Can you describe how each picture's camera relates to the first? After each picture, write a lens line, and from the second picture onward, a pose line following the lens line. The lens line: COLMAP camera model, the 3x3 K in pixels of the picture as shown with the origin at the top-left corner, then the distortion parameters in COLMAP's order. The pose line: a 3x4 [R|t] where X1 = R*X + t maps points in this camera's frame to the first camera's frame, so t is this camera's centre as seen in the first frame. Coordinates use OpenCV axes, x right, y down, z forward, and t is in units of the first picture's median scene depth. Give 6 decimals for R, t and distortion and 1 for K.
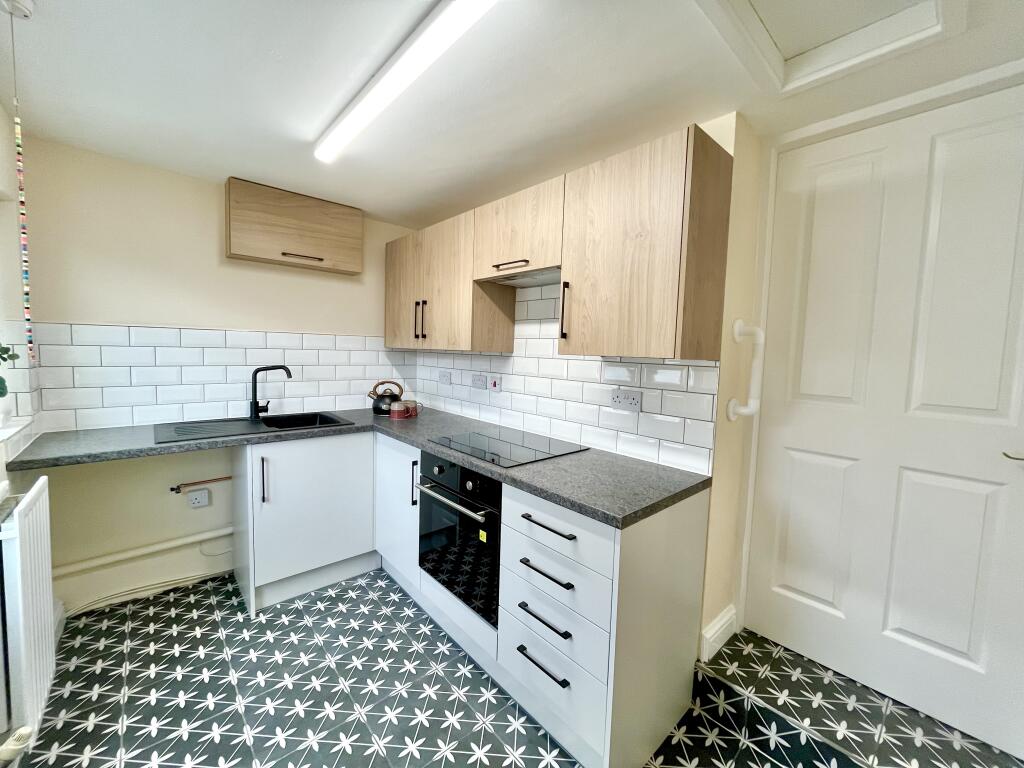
lens RADIAL K [[411.6, 0, 512.9], [0, 411.6, 380.0], [0, 0, 1]] dist [-0.002950, -0.000117]
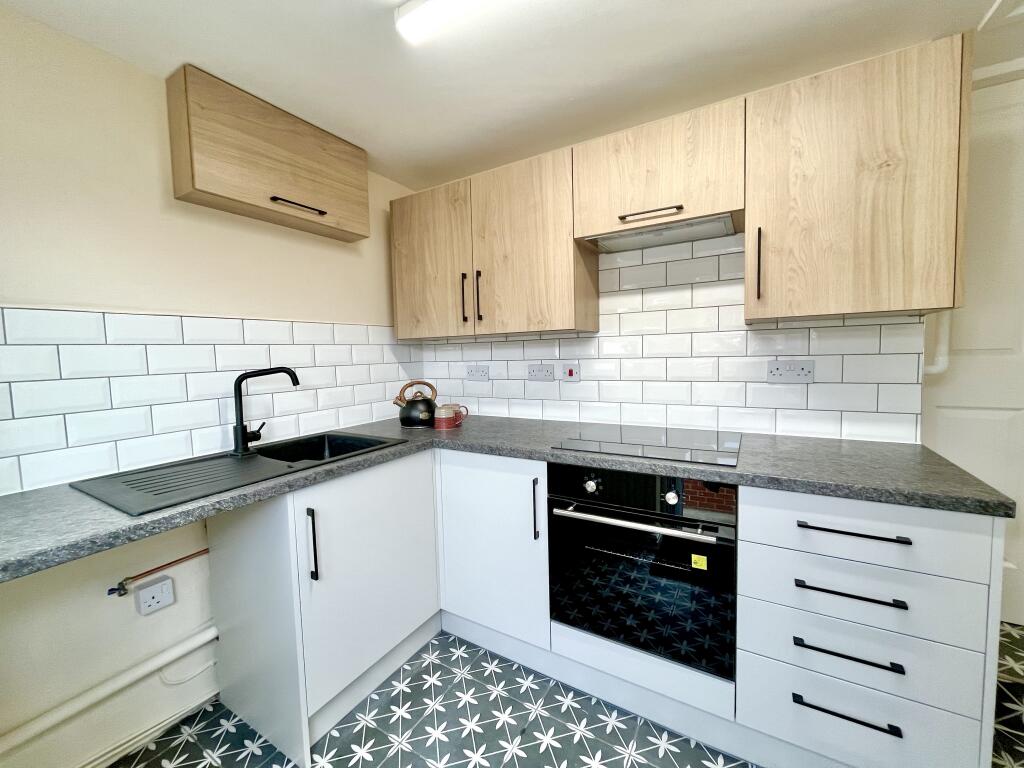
lens RADIAL K [[411.6, 0, 512.9], [0, 411.6, 380.0], [0, 0, 1]] dist [-0.002950, -0.000117]
pose [[0.952131, -0.076226, 0.296036, -0.463316], [0.078826, 0.996883, 0.003161, 0.014534], [-0.295354, 0.020326, 0.955172, 0.293111]]
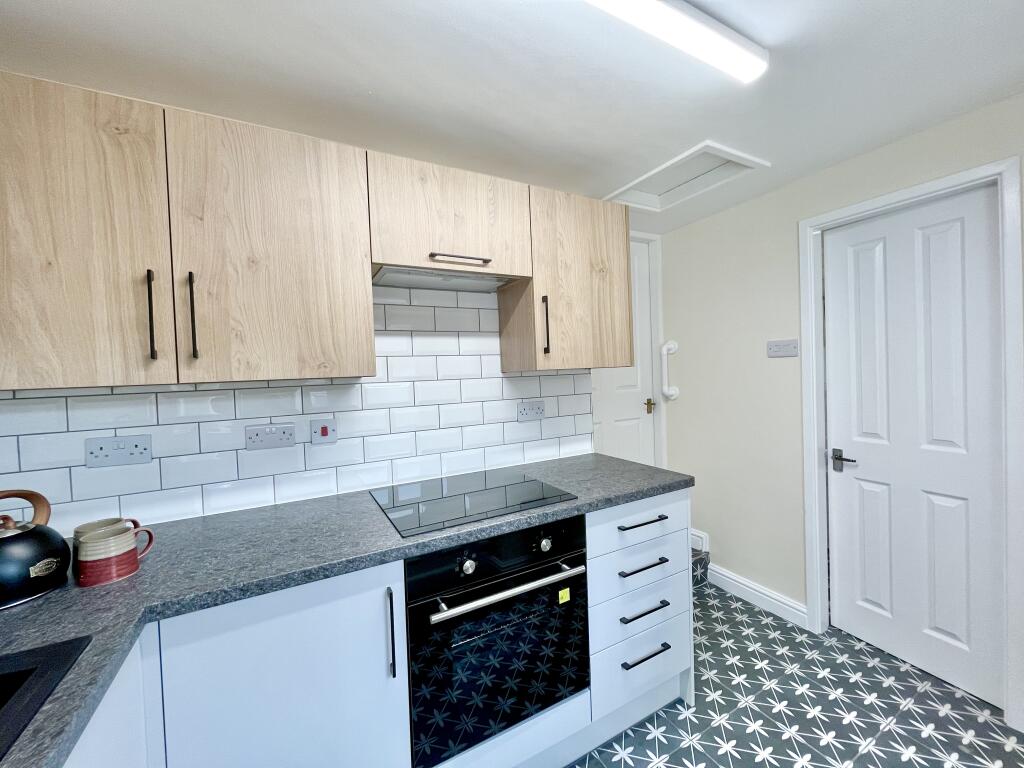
lens RADIAL K [[411.6, 0, 512.9], [0, 411.6, 380.0], [0, 0, 1]] dist [-0.002950, -0.000117]
pose [[0.226751, -0.060685, 0.972060, -0.667780], [0.116751, 0.992554, 0.034730, -0.063838], [-0.966930, 0.105614, 0.232147, 0.674064]]
